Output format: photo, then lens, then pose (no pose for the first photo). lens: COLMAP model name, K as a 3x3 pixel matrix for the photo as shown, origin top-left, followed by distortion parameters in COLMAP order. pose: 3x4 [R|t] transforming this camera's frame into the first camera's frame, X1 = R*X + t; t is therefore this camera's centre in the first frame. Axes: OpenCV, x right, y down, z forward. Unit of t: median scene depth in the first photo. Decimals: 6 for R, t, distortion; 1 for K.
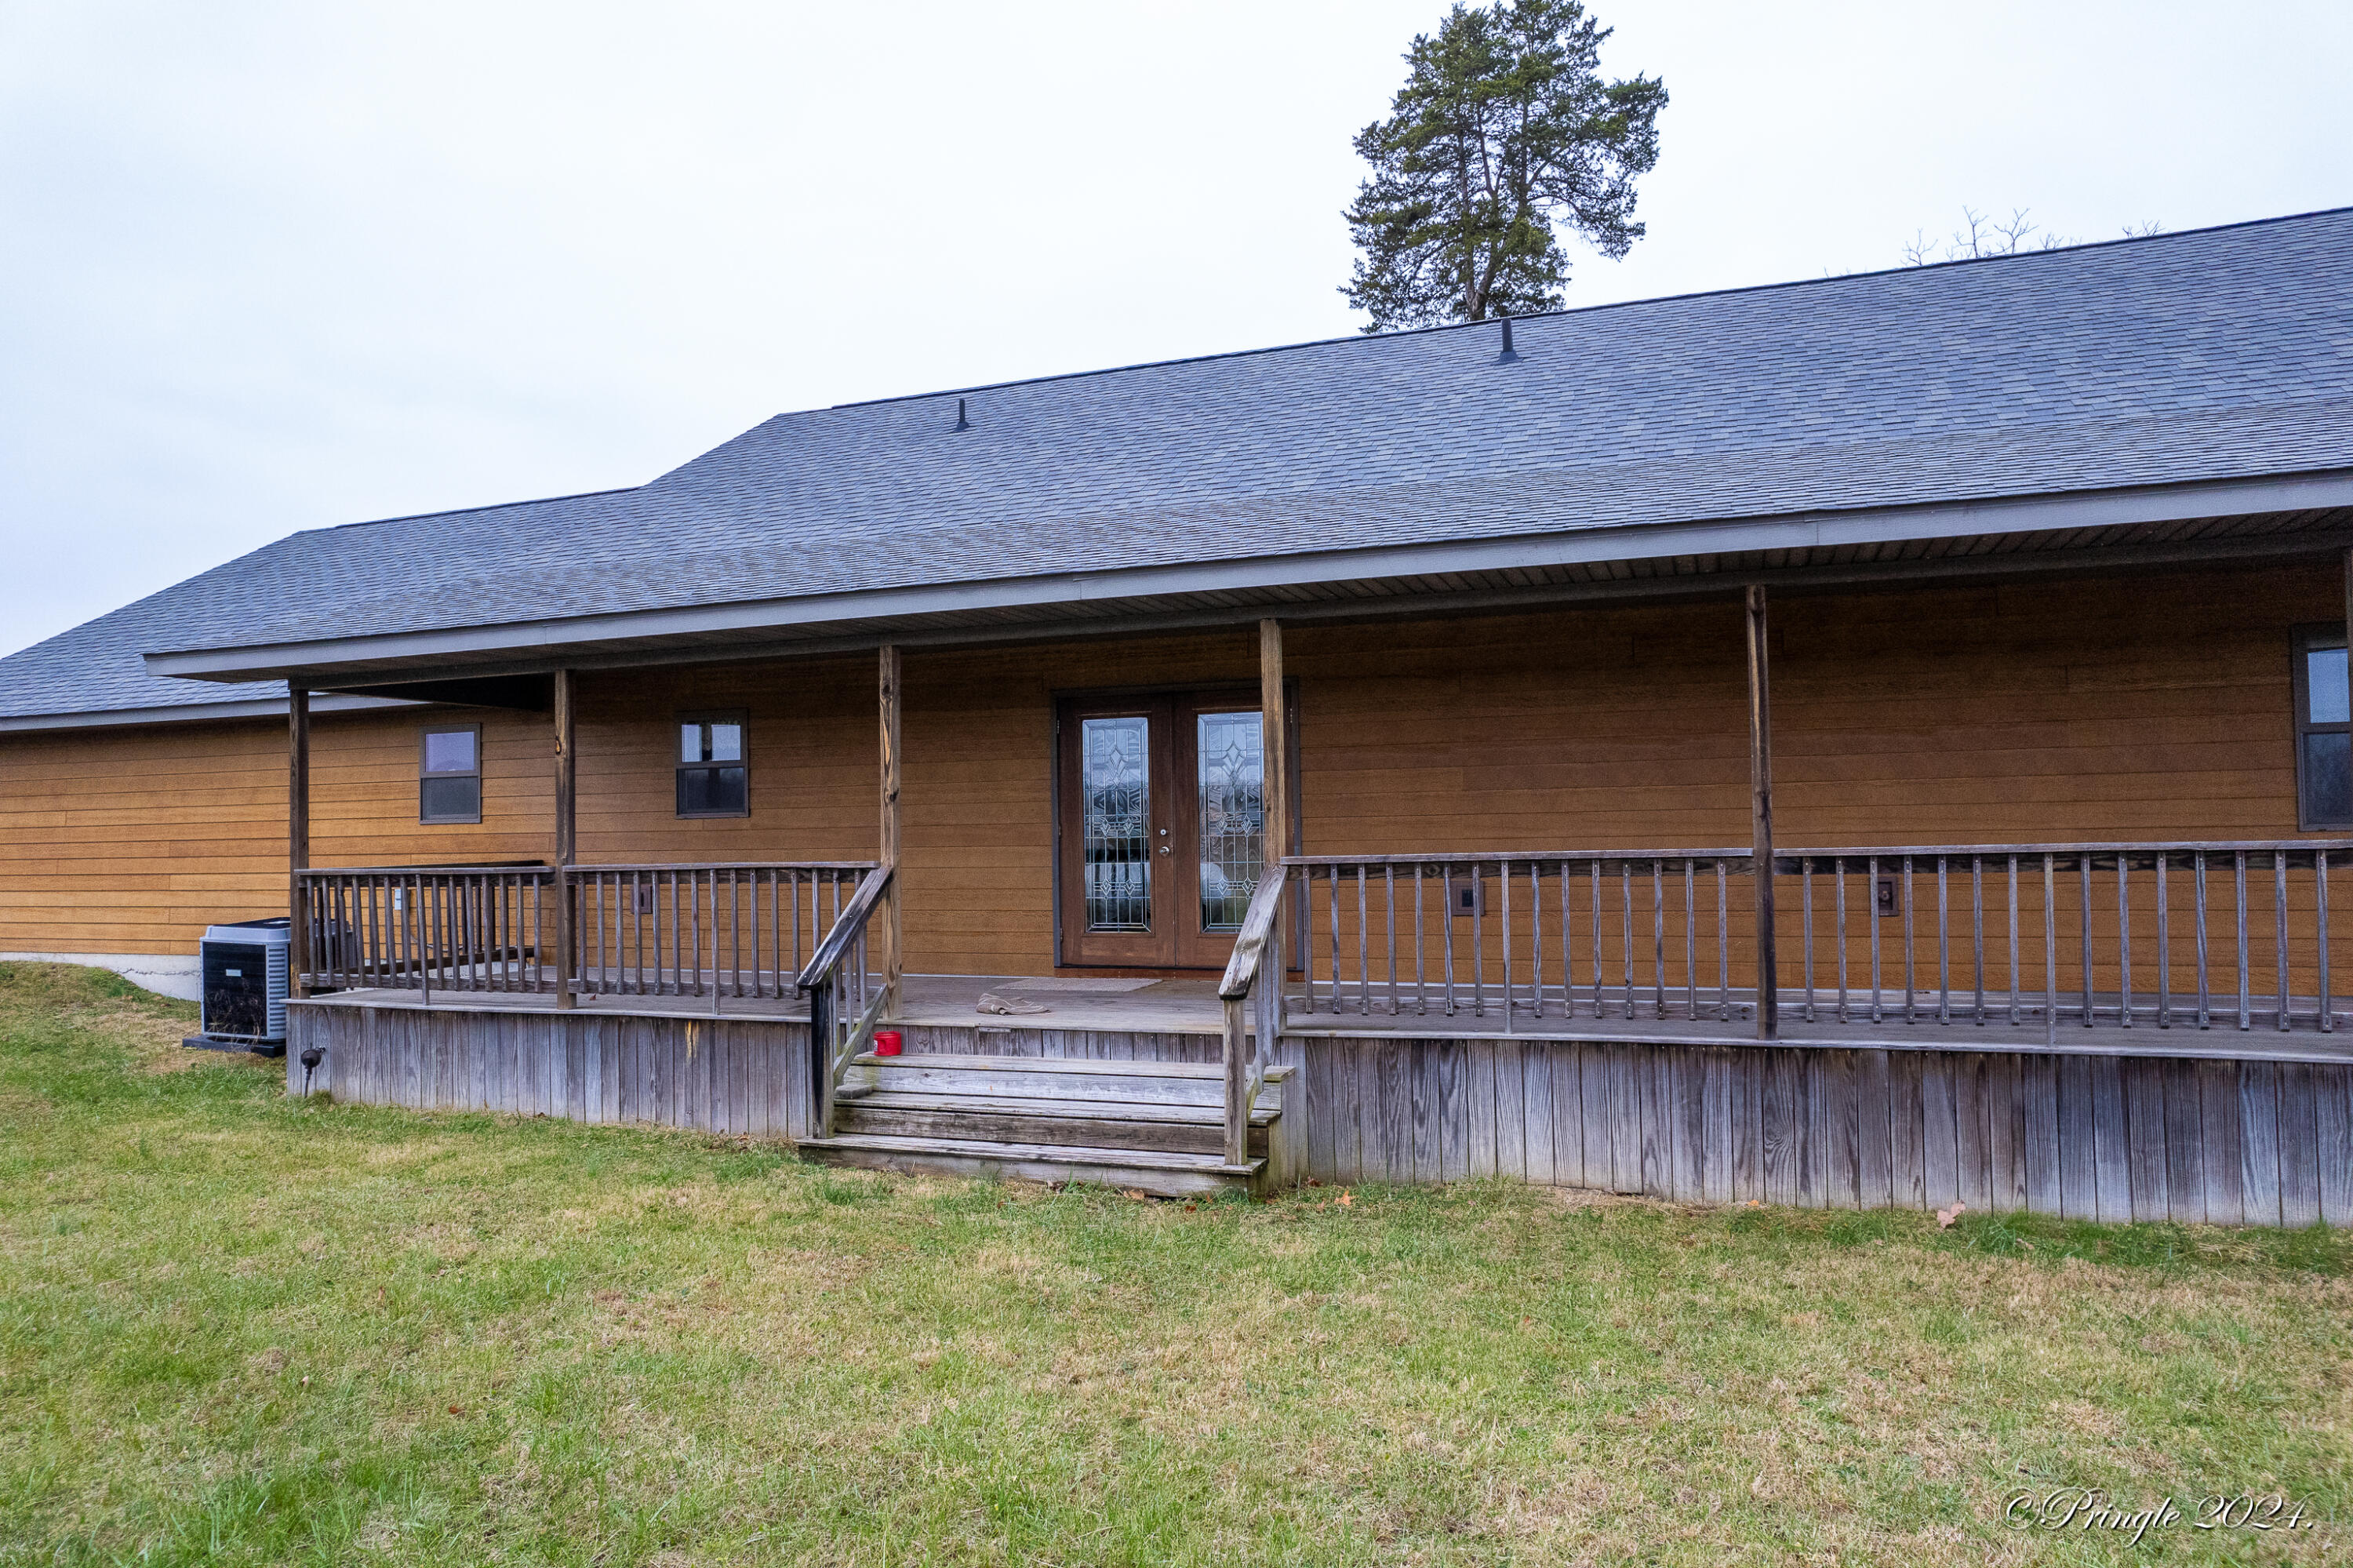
lens RADIAL K [[1512.3, 0, 1176.5], [0, 1512.3, 784.0], [0, 0, 1]] dist [-0.085579, 0.085159]
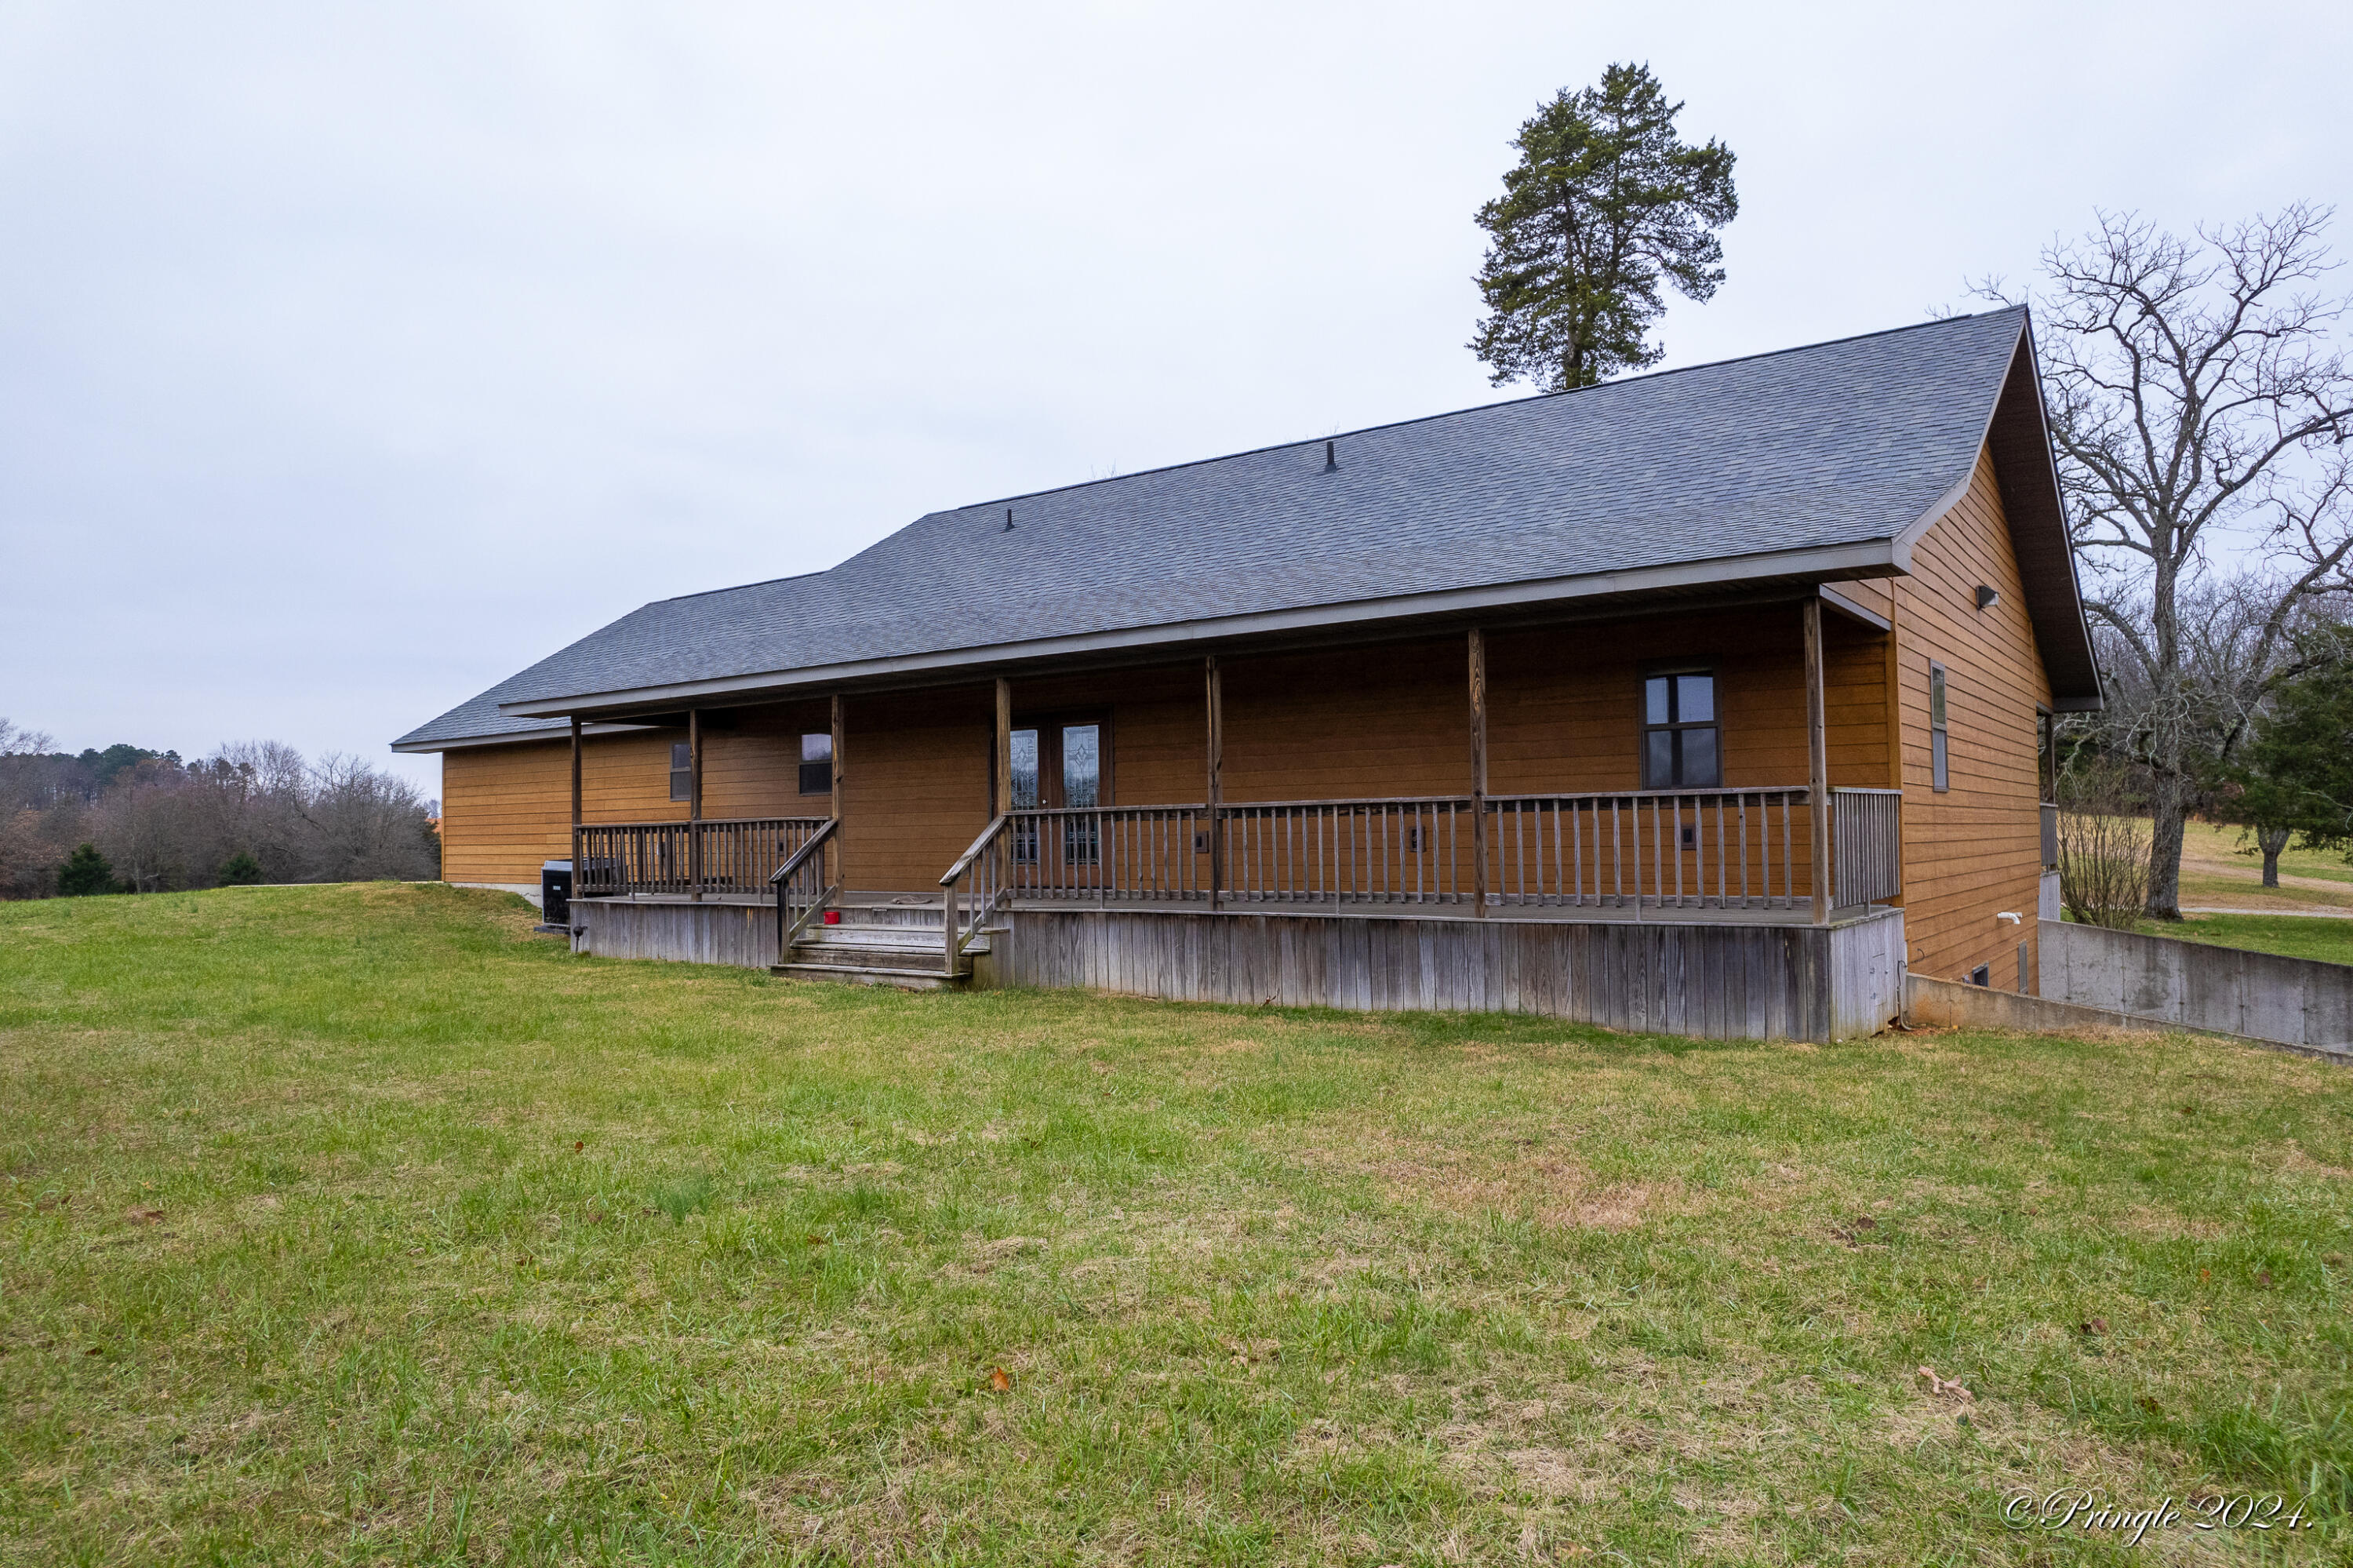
lens RADIAL K [[1512.3, 0, 1176.5], [0, 1512.3, 784.0], [0, 0, 1]] dist [-0.085579, 0.085159]
pose [[0.961752, -0.007152, -0.273830, 0.538794], [0.008679, 0.999953, 0.004368, 0.007339], [0.273786, -0.006578, 0.961768, -0.473023]]
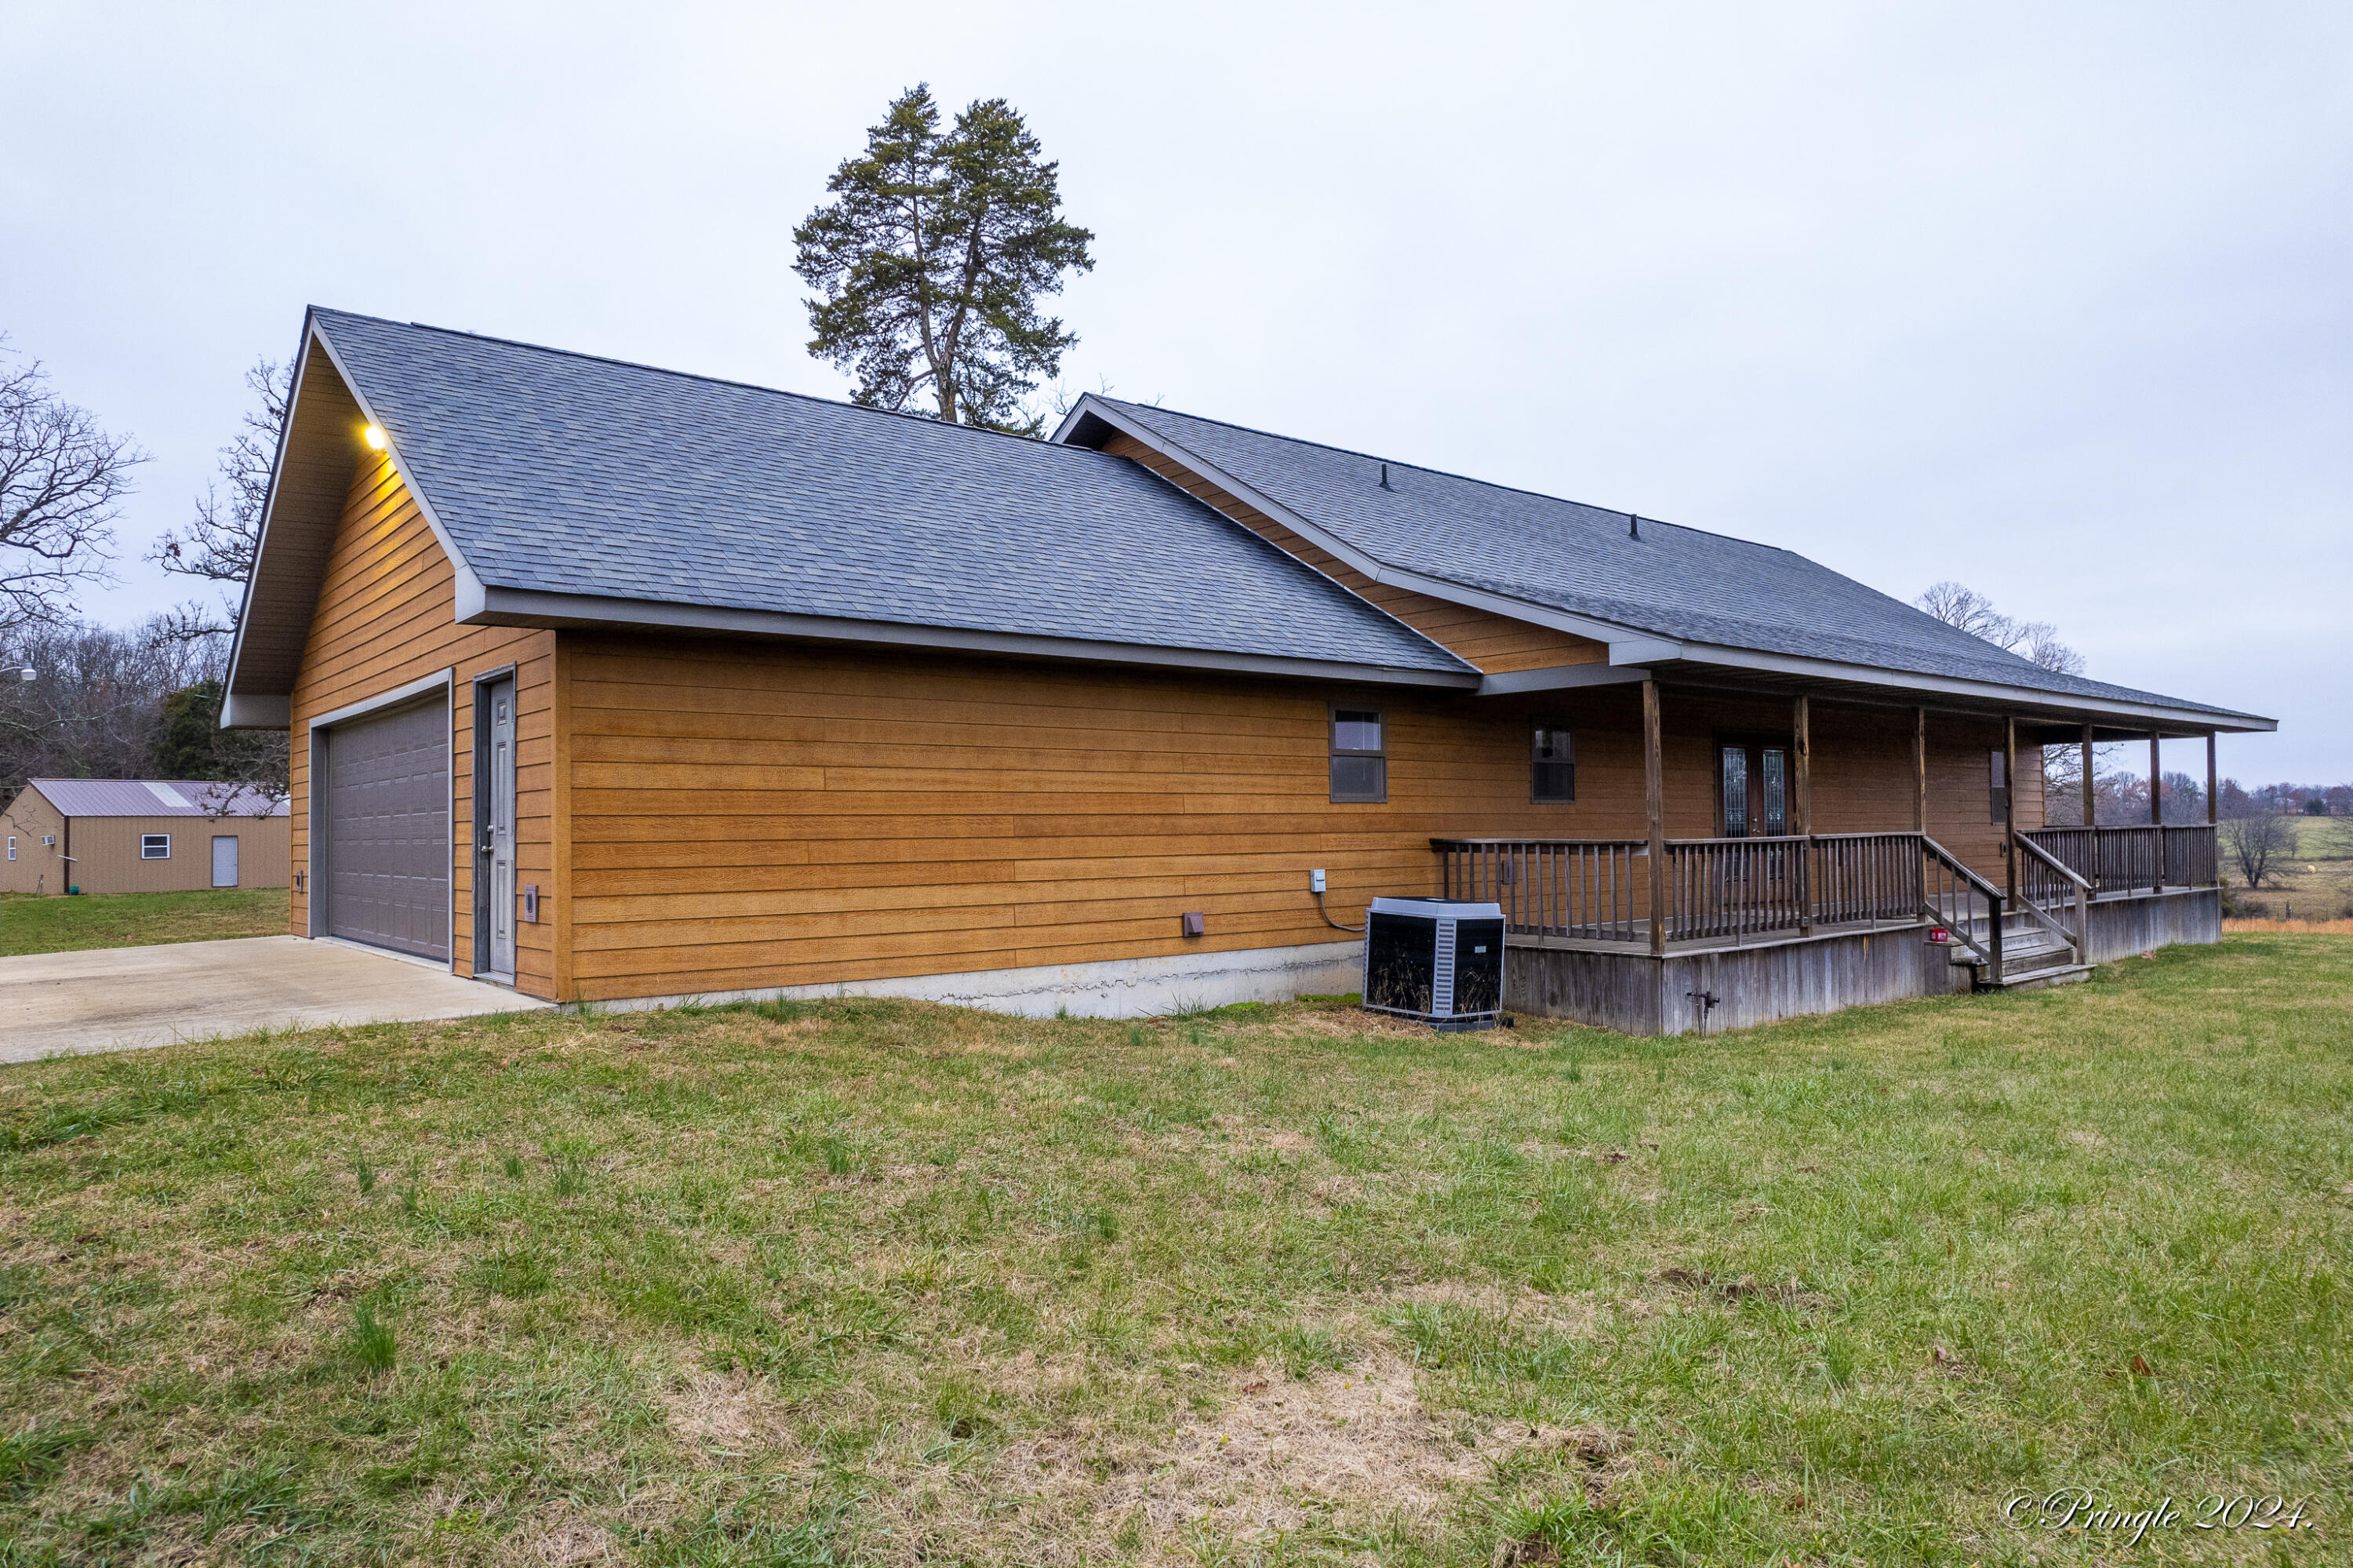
lens RADIAL K [[1478.5, 0, 1176.5], [0, 1478.5, 784.0], [0, 0, 1]] dist [-0.022138, -0.000177]
pose [[0.494403, 0.039017, 0.868356, -1.647203], [-0.025027, 0.999217, -0.030648, 0.055694], [-0.868872, -0.006580, 0.494993, 0.719524]]
